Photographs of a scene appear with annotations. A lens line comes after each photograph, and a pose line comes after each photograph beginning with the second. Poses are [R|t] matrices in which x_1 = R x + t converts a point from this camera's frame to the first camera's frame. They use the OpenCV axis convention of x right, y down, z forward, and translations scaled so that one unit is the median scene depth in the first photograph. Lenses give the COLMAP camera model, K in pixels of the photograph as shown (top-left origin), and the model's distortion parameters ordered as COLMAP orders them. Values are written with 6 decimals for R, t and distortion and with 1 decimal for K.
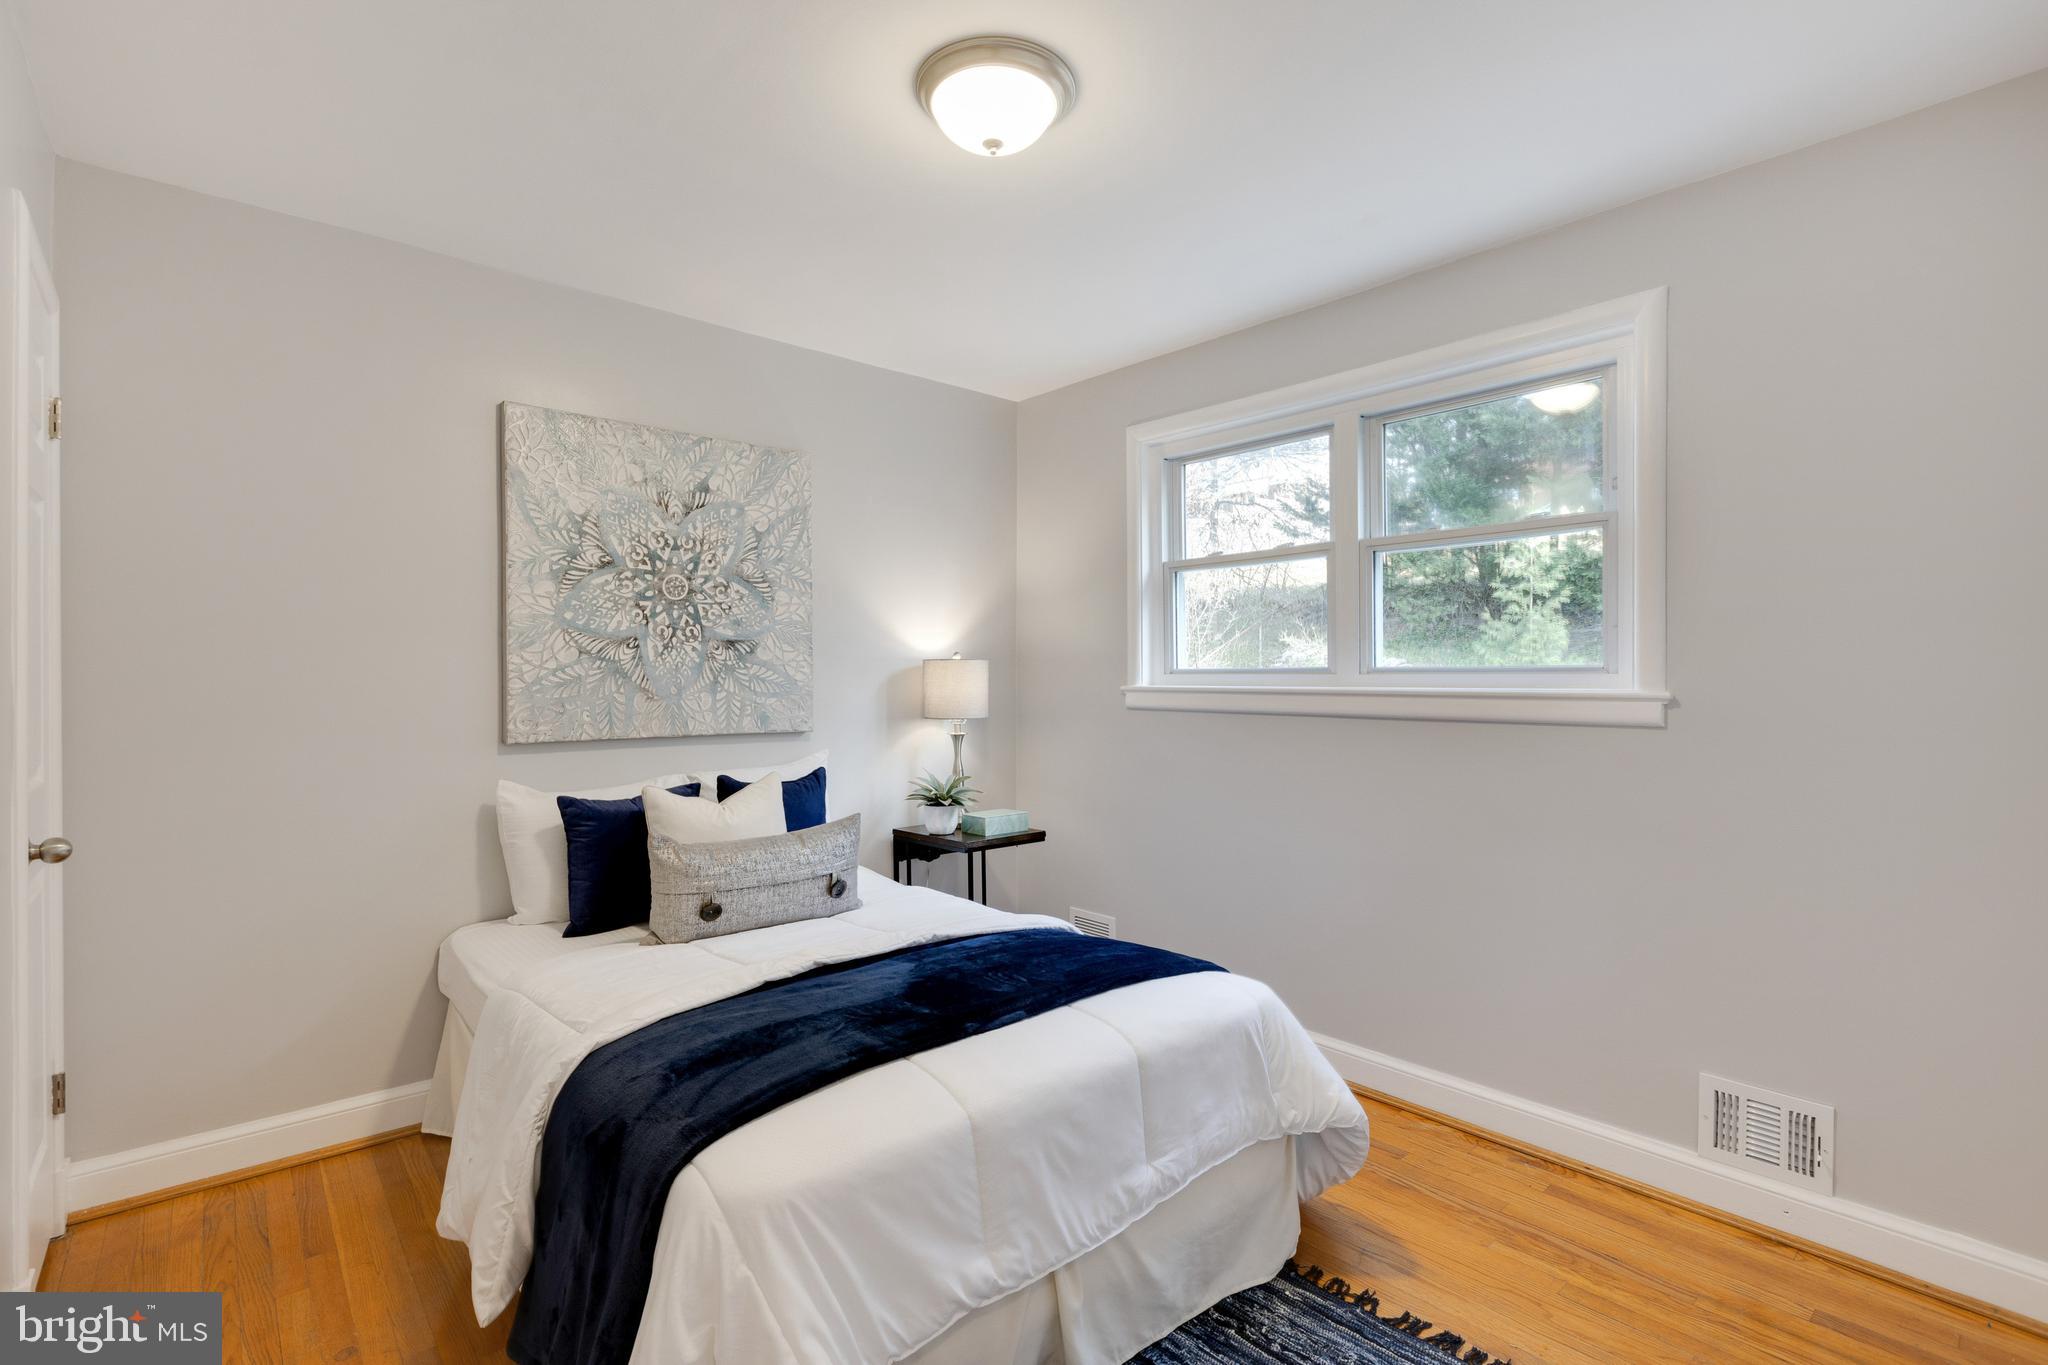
lens RADIAL K [[944.1, 0, 1026.1], [0, 944.1, 685.7], [0, 0, 1]] dist [-0.000532, -0.000080]
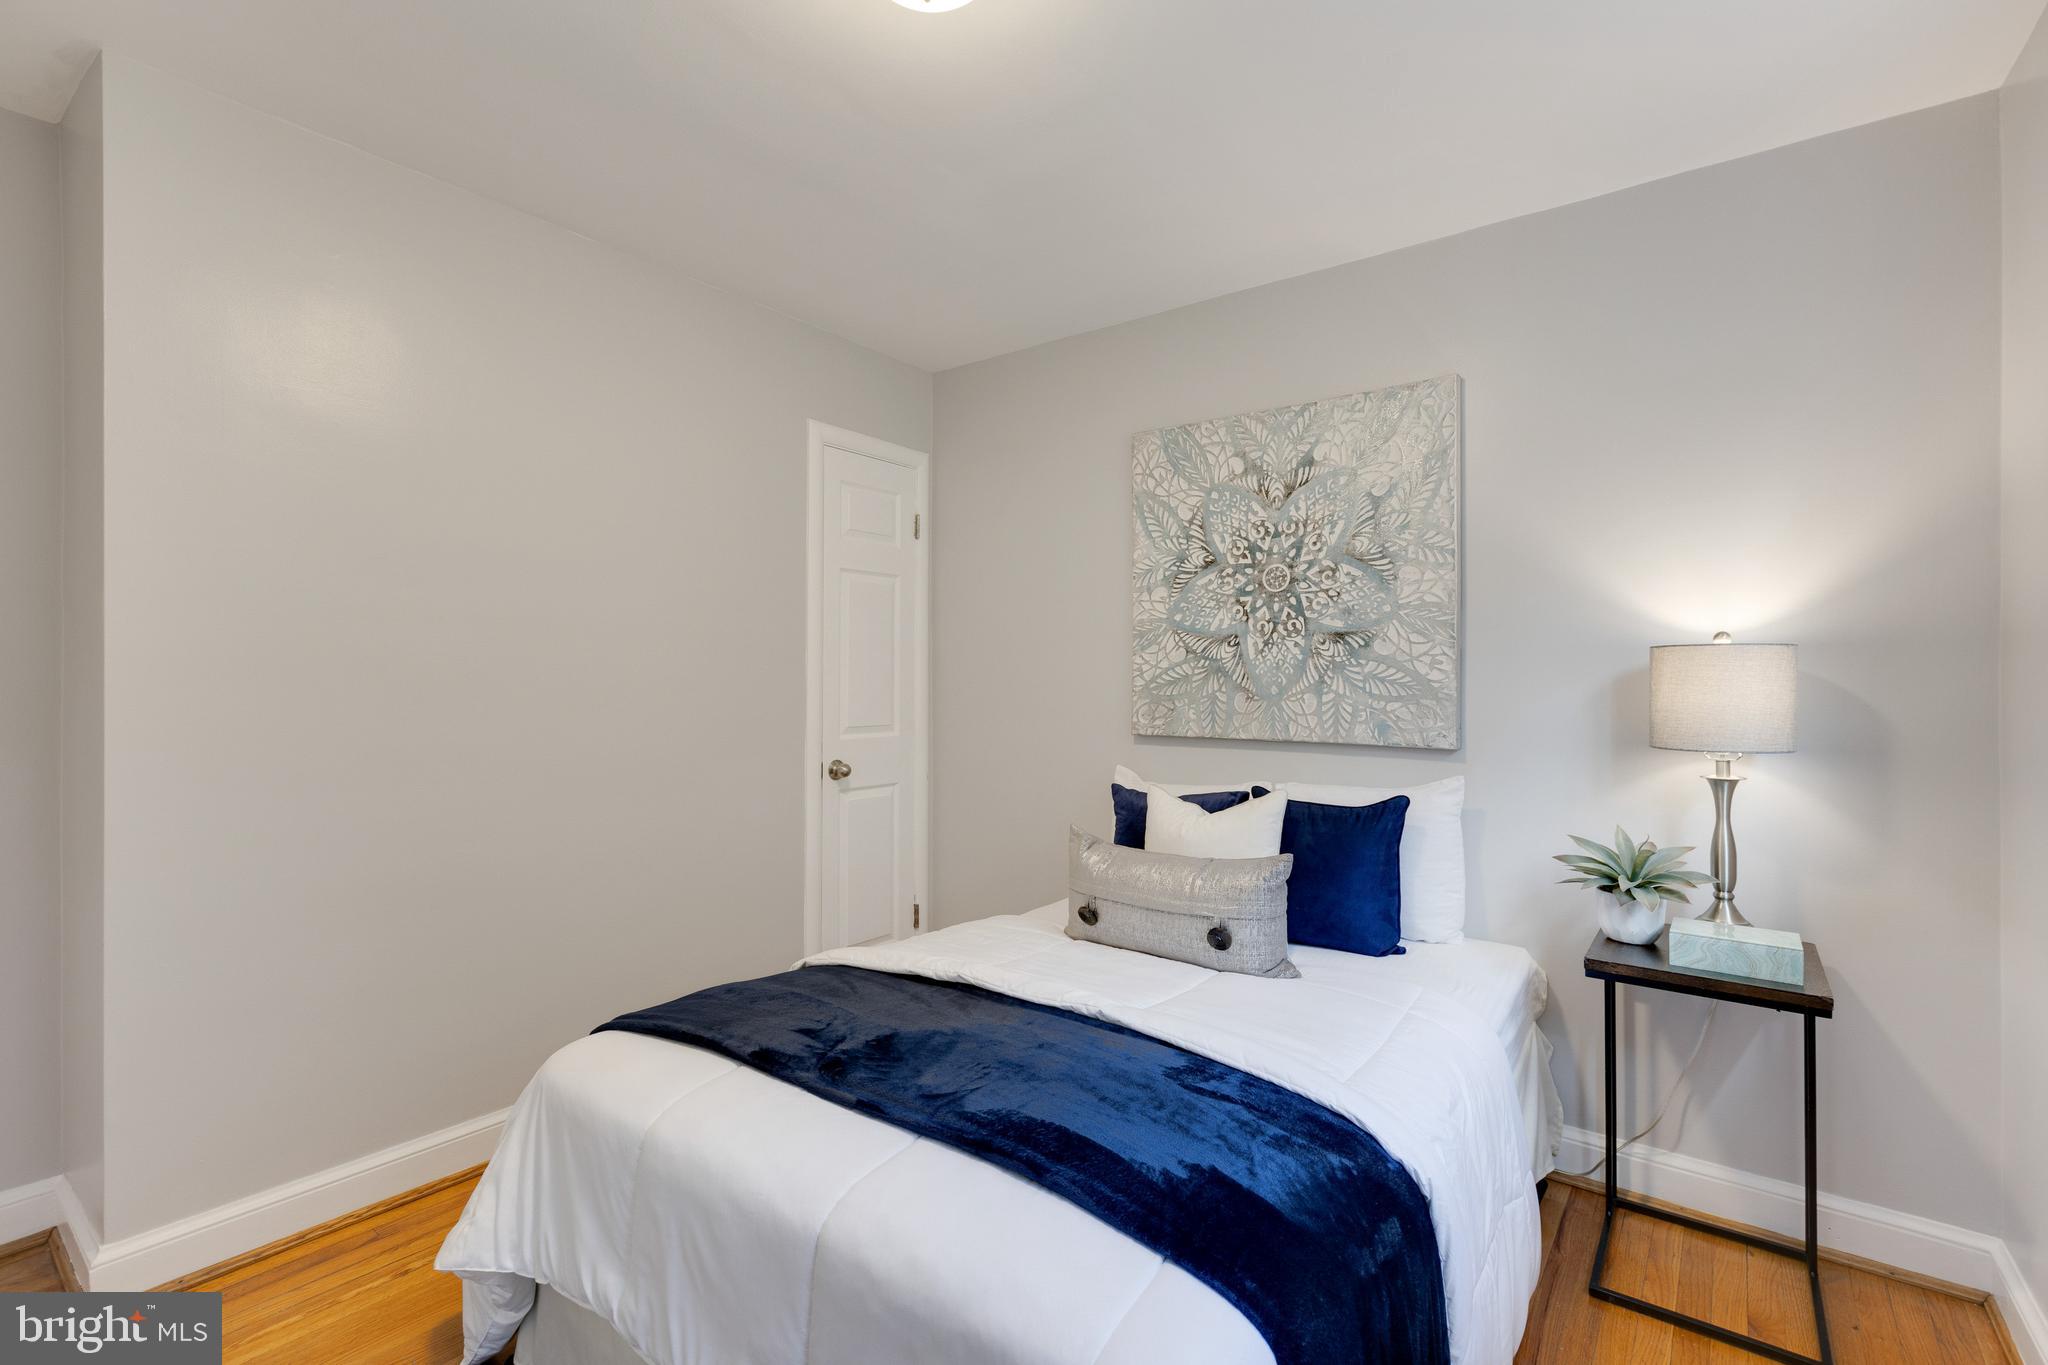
lens RADIAL K [[918.0, 0, 1023.7], [0, 918.0, 678.7], [0, 0, 1]] dist [0.003497, -0.001162]
pose [[0.202967, 0.001342, -0.979185, 0.458182], [-0.013601, 0.999906, -0.001448, -0.001835], [0.979091, 0.013612, 0.202966, 0.586281]]
